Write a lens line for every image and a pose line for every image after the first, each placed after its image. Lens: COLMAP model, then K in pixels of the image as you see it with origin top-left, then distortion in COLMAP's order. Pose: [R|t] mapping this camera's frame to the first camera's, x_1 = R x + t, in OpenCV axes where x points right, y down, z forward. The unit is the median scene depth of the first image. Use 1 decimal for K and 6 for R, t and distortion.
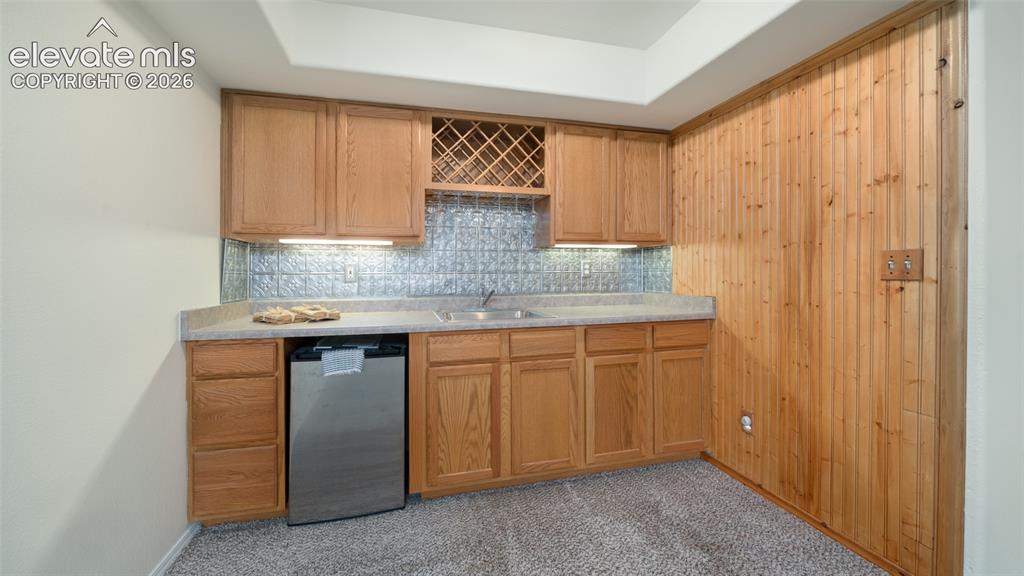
lens RADIAL K [[353.4, 0, 475.5], [0, 353.4, 275.0], [0, 0, 1]] dist [-0.004455, -0.000652]
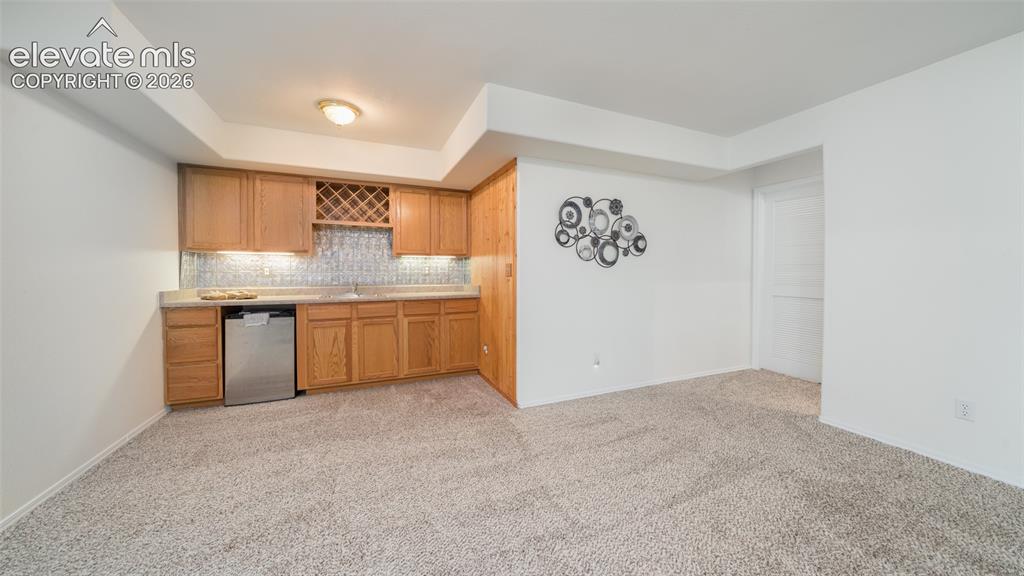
lens RADIAL K [[353.4, 0, 505.8], [0, 353.4, 282.0], [0, 0, 1]] dist [-0.004455, -0.000652]
pose [[0.984435, 0.000309, 0.175750, 0.521583], [-0.004486, 0.999717, 0.023368, -0.001466], [-0.175693, -0.023792, 0.984157, -0.931233]]
